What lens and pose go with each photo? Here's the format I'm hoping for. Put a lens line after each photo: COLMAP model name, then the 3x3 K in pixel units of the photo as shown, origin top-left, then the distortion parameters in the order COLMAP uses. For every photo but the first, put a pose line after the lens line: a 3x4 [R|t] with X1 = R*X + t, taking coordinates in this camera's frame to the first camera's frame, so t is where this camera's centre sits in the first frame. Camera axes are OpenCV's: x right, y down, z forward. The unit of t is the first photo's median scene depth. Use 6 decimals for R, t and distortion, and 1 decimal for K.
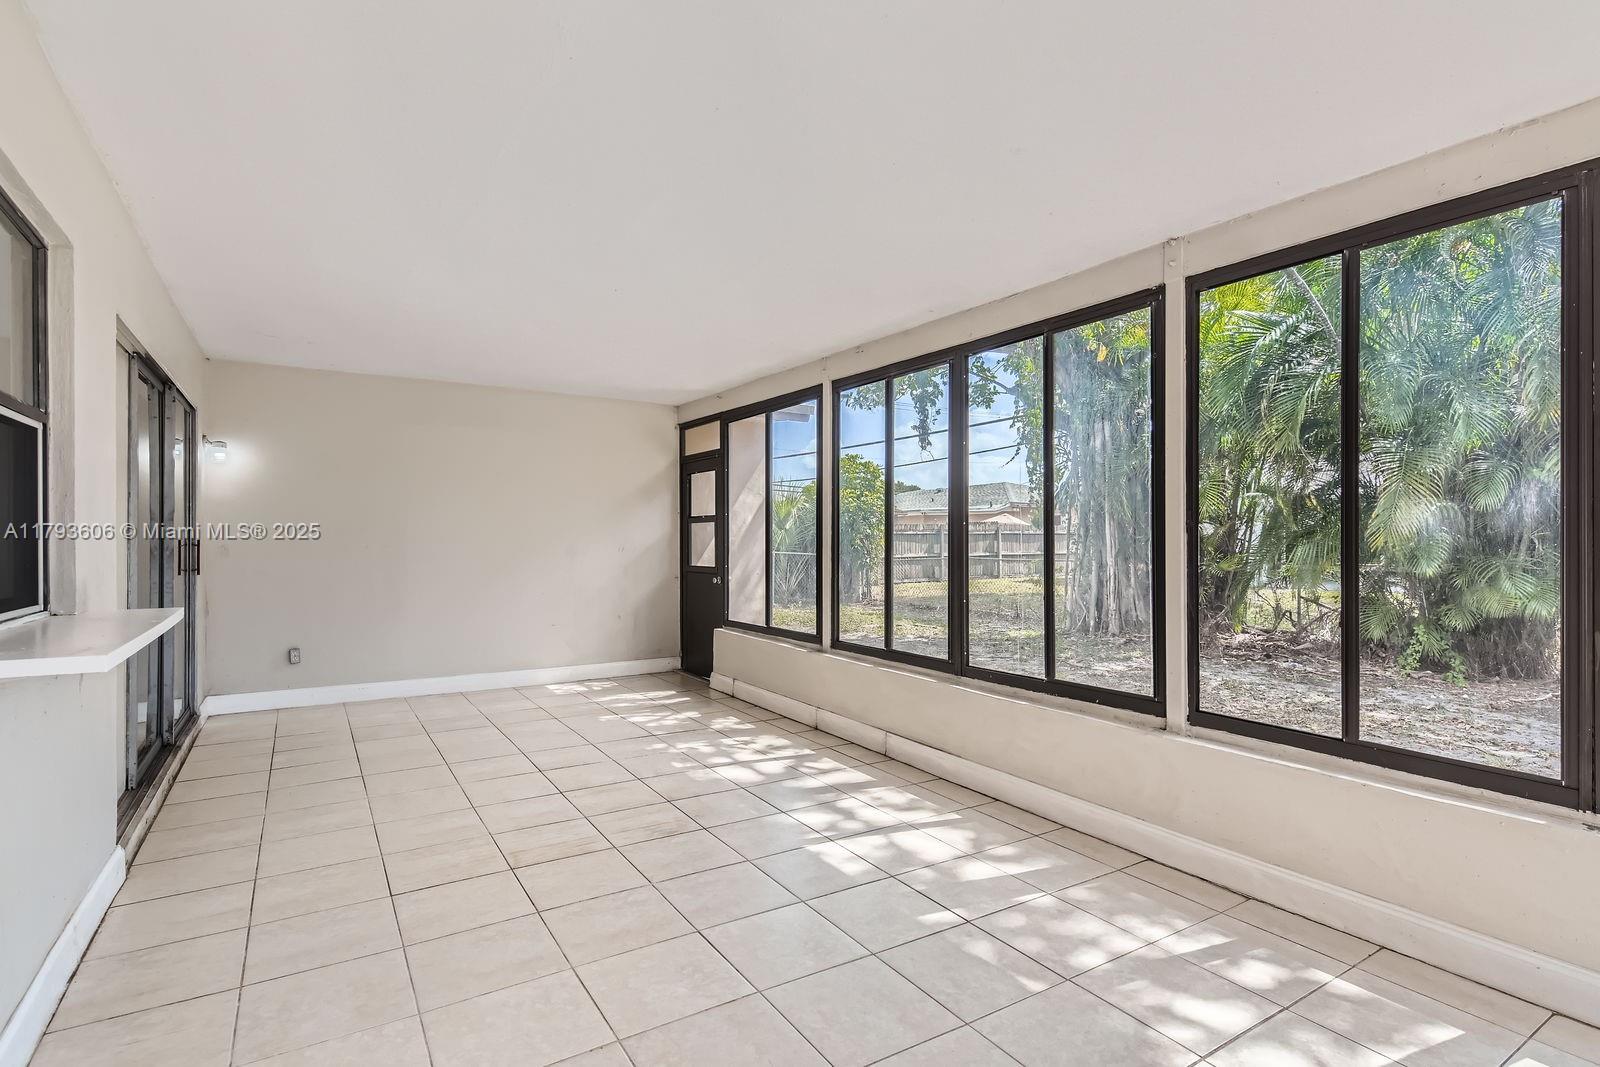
lens RADIAL K [[792.2, 0, 795.6], [0, 792.2, 541.6], [0, 0, 1]] dist [0.029016, -0.002705]
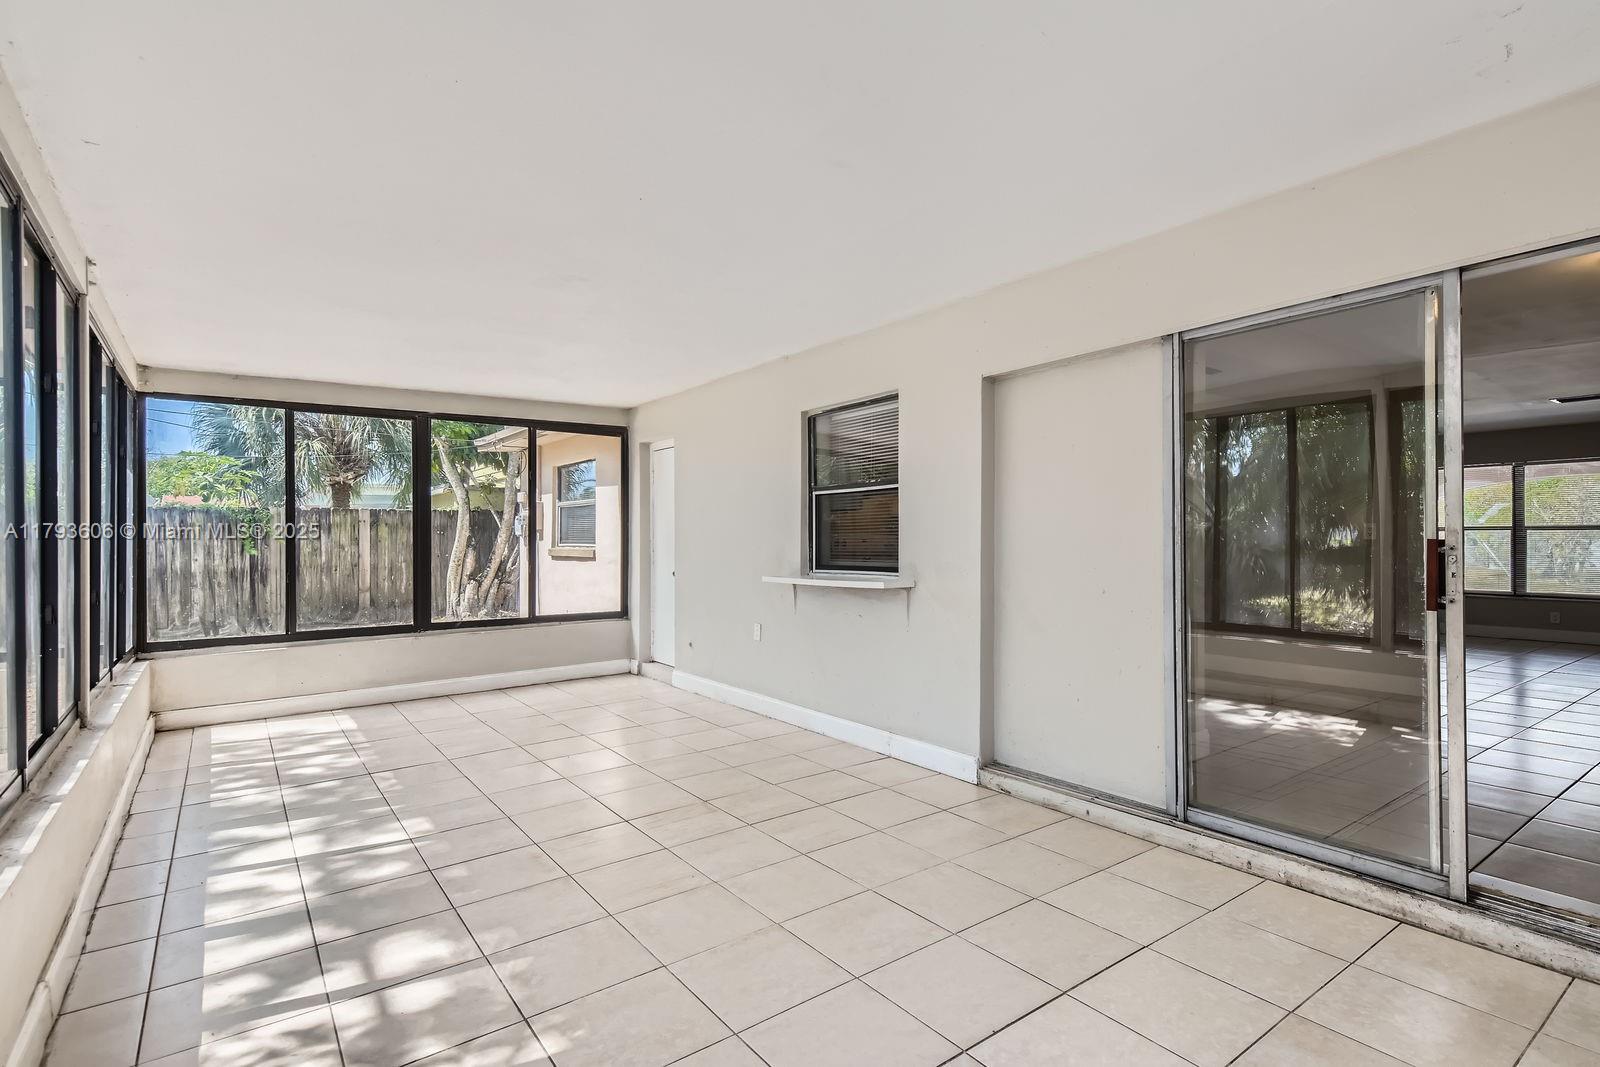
lens RADIAL K [[792.2, 0, 806.2], [0, 792.2, 539.9], [0, 0, 1]] dist [0.029016, -0.002705]
pose [[-0.998701, -0.010769, -0.049805, -0.386695], [-0.010269, 0.999894, -0.010274, 0.014637], [0.049910, -0.009749, -0.998706, 1.954477]]
